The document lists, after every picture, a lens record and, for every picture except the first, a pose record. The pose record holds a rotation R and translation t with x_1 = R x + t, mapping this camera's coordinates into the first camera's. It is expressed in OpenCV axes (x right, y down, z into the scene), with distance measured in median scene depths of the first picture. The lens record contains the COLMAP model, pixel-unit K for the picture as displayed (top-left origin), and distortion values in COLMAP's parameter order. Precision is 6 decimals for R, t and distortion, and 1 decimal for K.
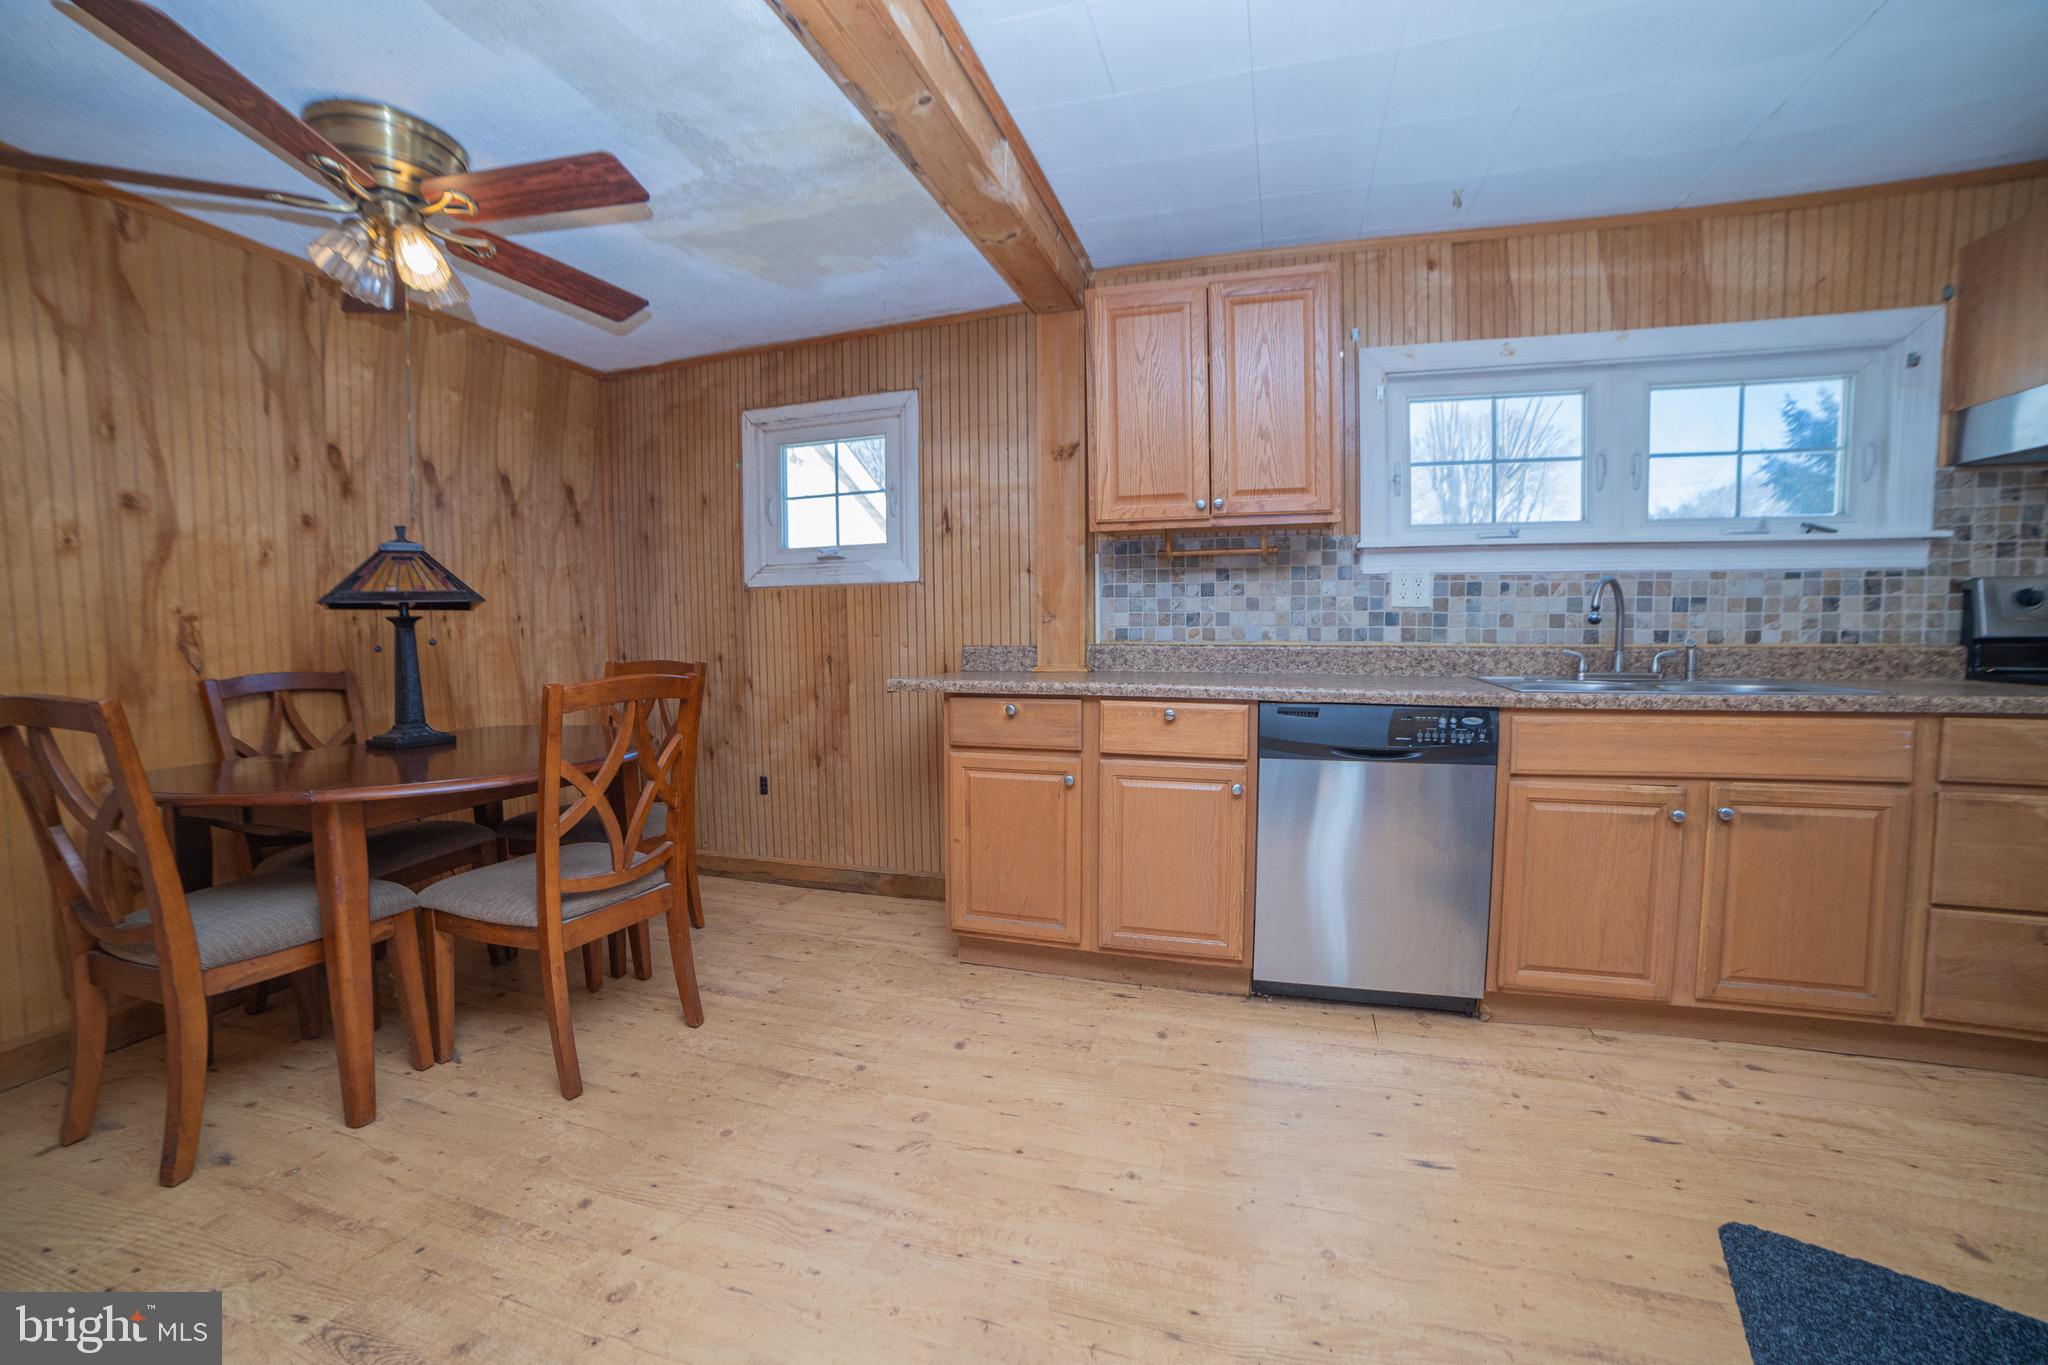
lens RADIAL K [[818.4, 0, 1032.0], [0, 818.4, 674.4], [0, 0, 1]] dist [-0.110551, 0.038521]
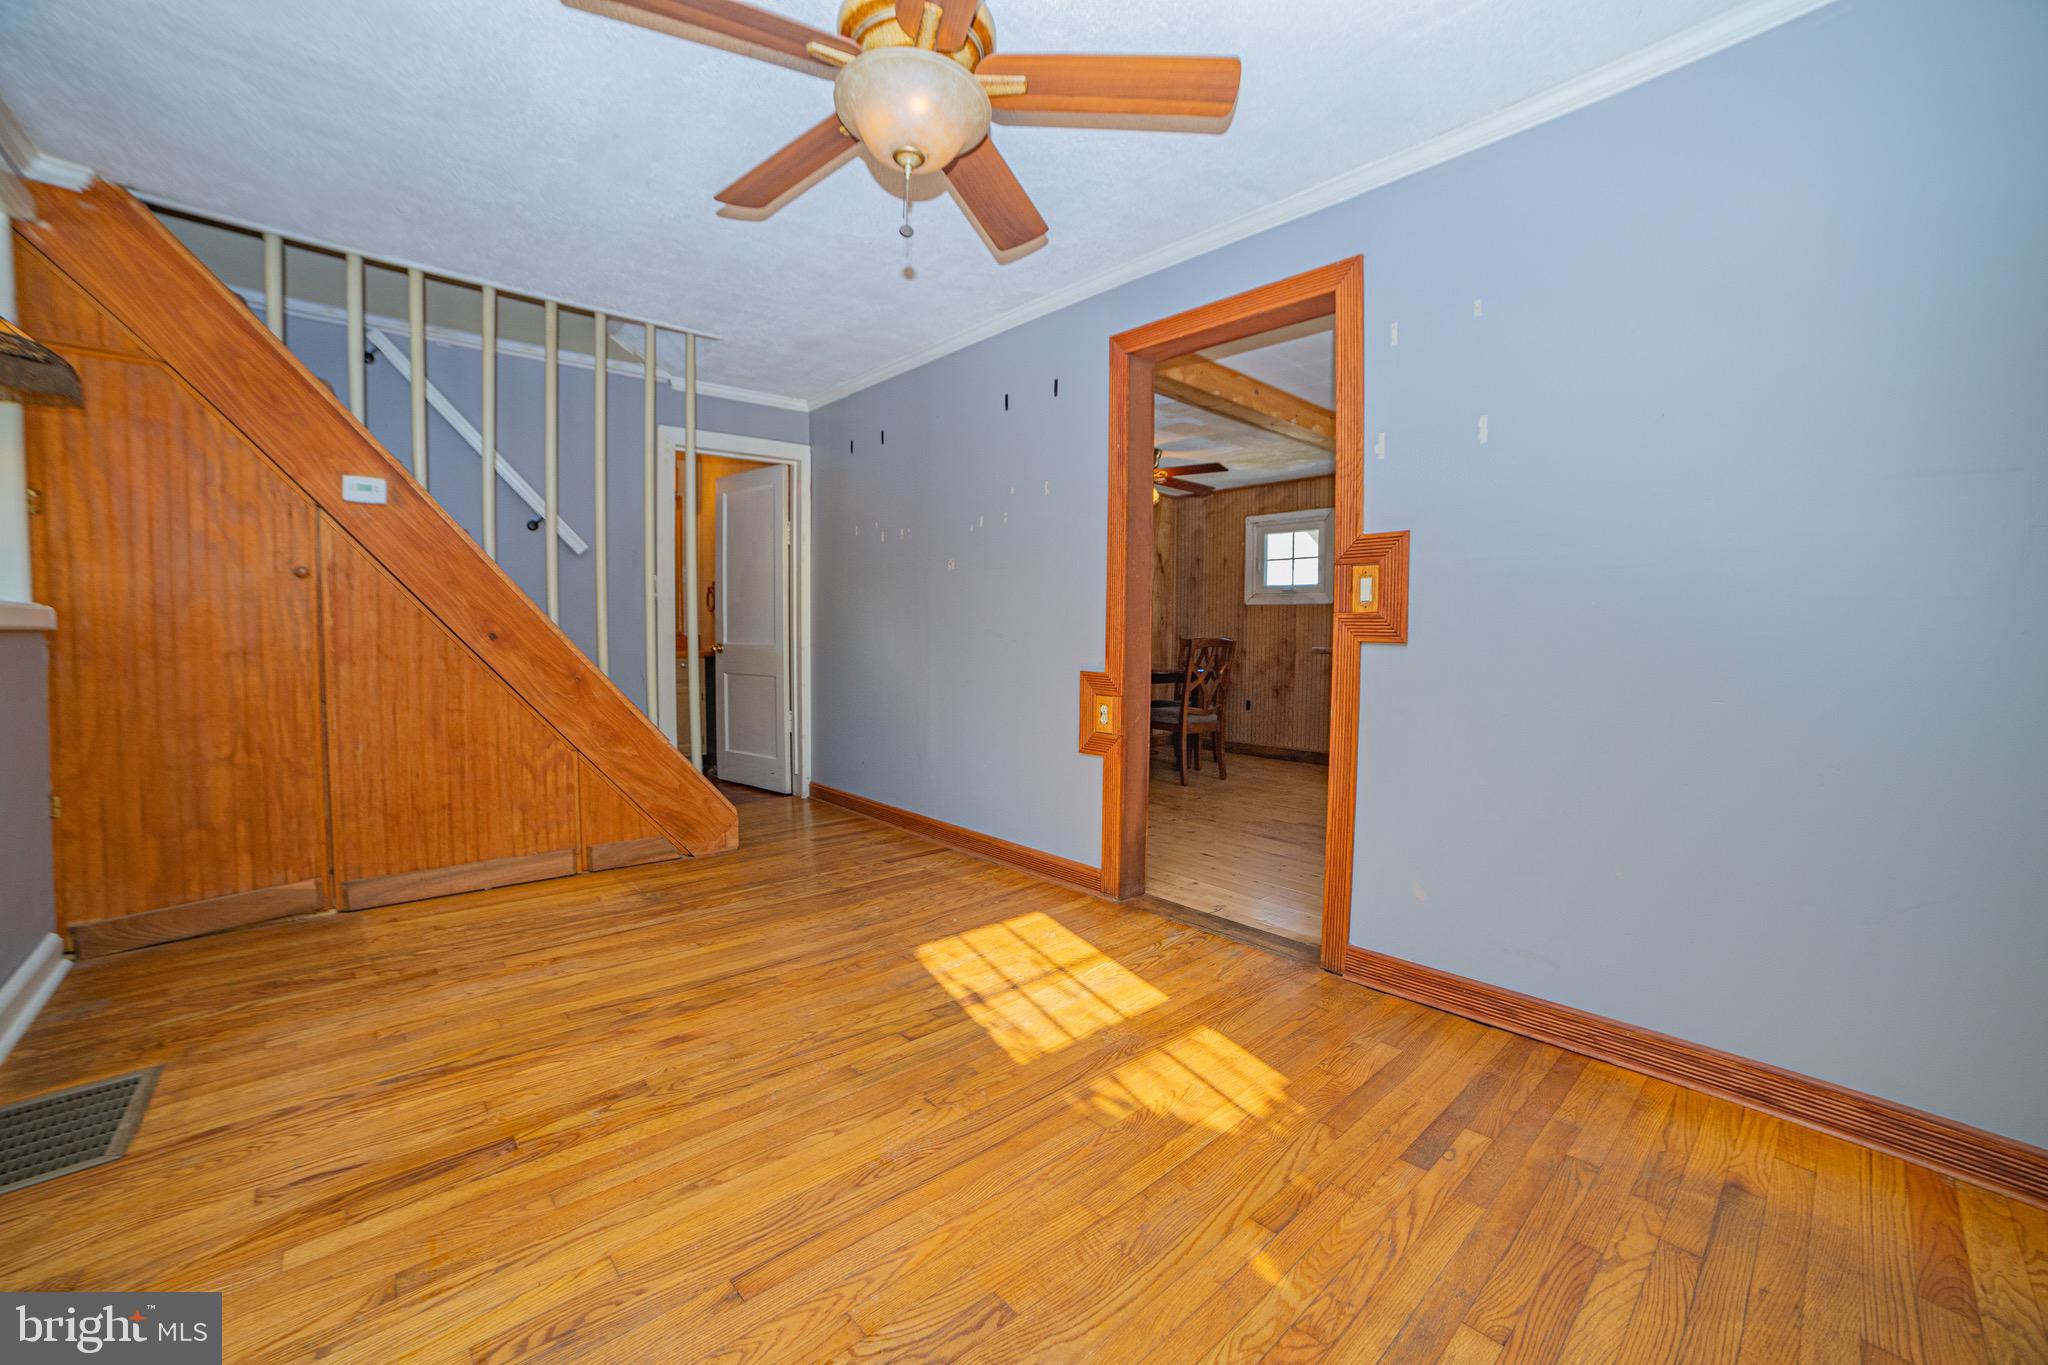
lens RADIAL K [[818.4, 0, 1032.0], [0, 818.4, 674.4], [0, 0, 1]] dist [-0.110551, 0.038521]
pose [[0.856350, 0.046407, -0.514306, 0.333061], [-0.053206, 0.998582, 0.001513, 0.125340], [0.513647, 0.026068, 0.857606, -1.403523]]
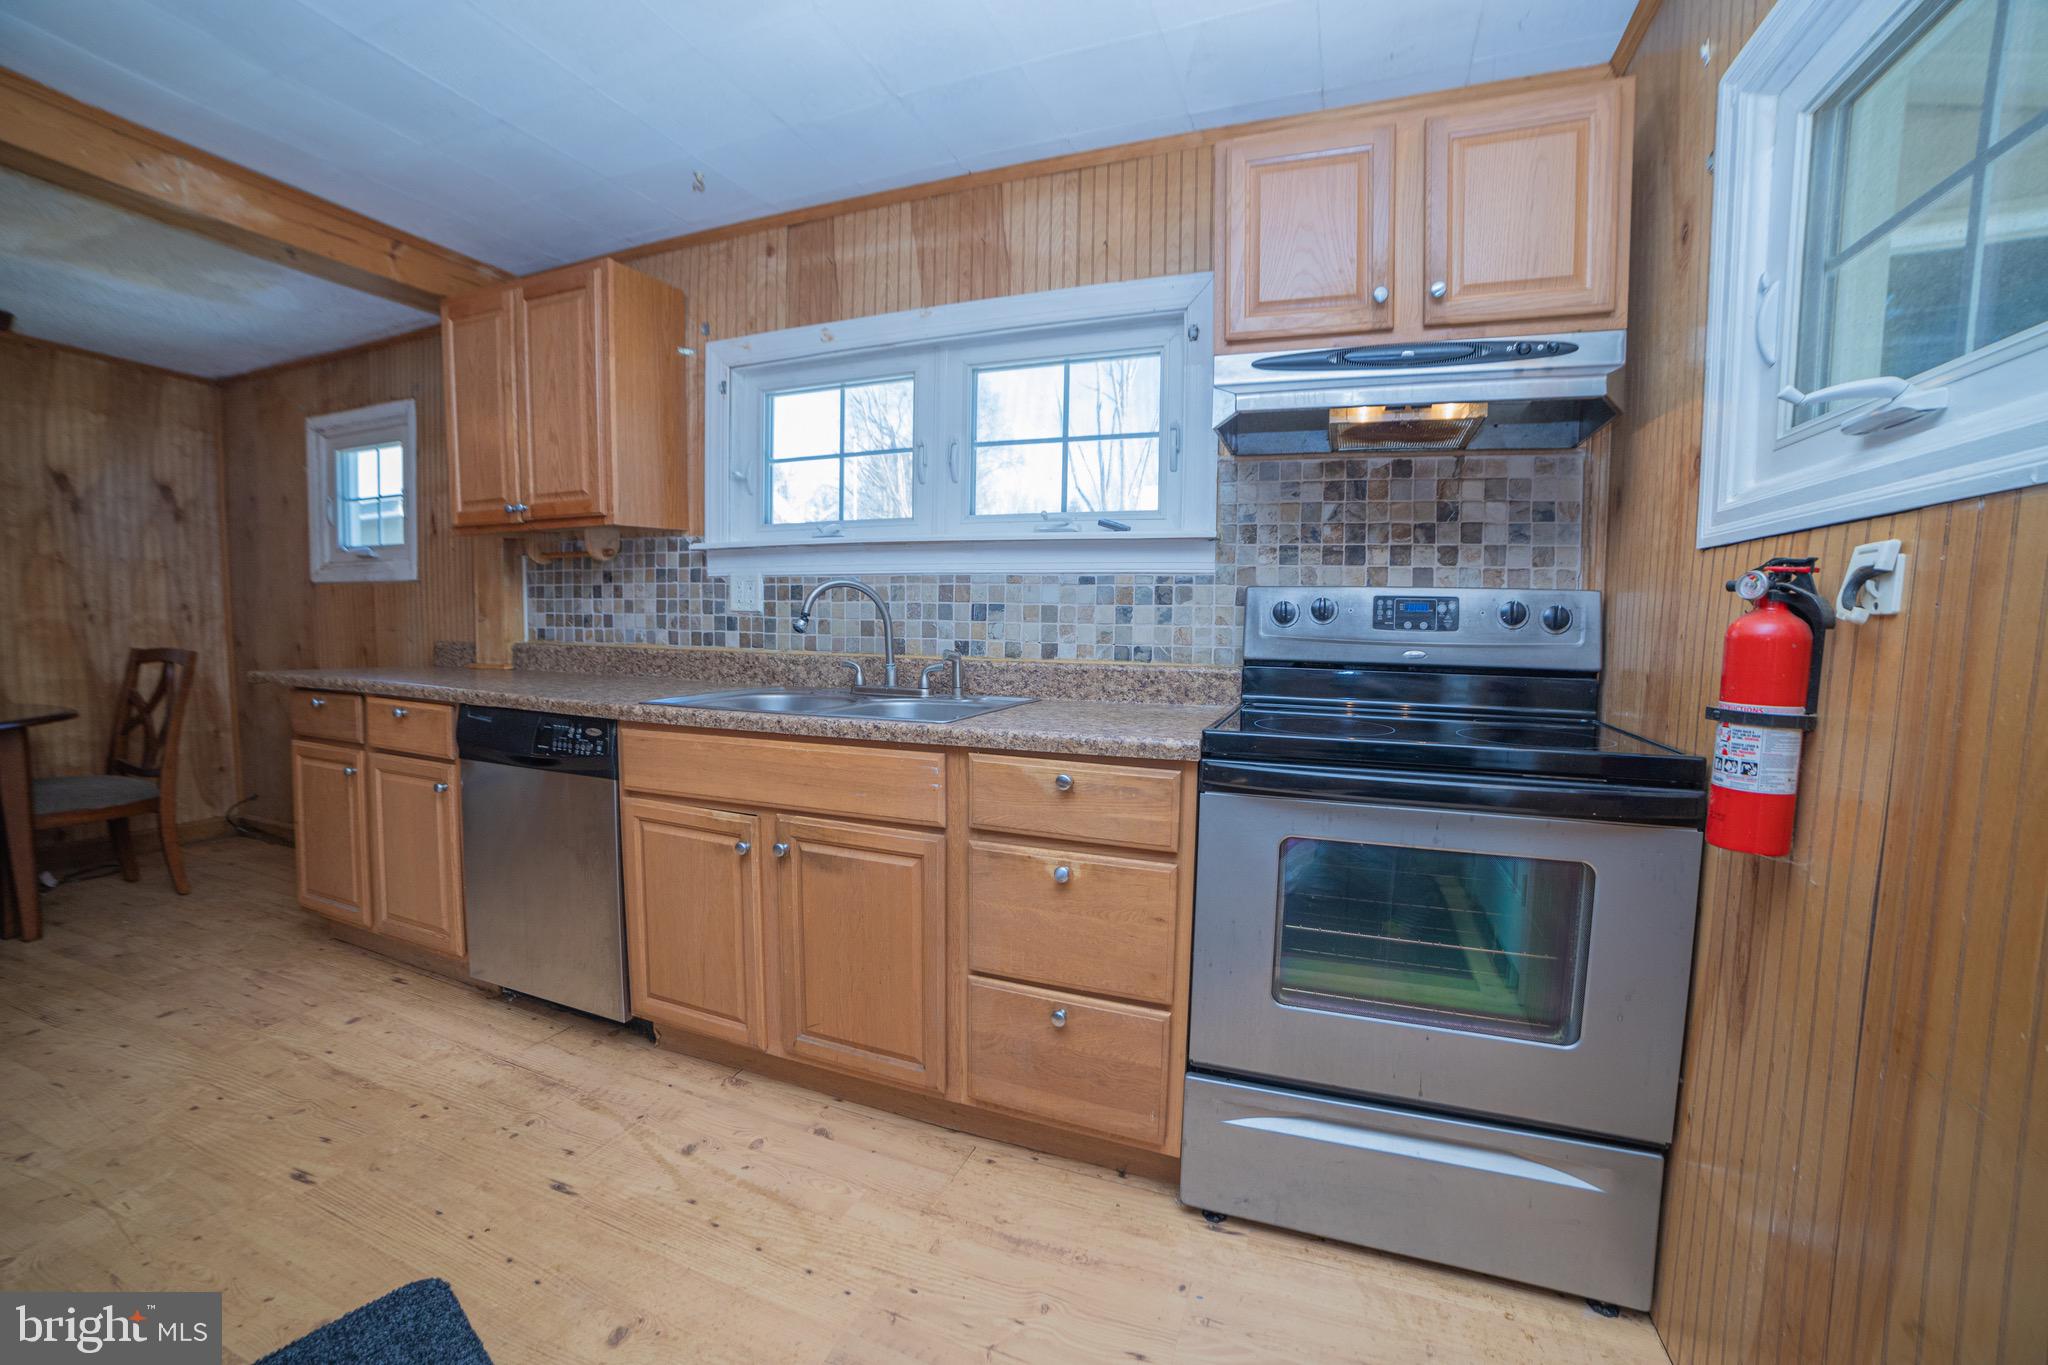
lens RADIAL K [[818.4, 0, 1032.0], [0, 818.4, 674.4], [0, 0, 1]] dist [-0.110551, 0.038521]
pose [[0.996905, 0.029250, -0.072978, 0.981888], [-0.028879, 0.999564, 0.006136, -0.027265], [0.073126, -0.004010, 0.997315, 0.070694]]
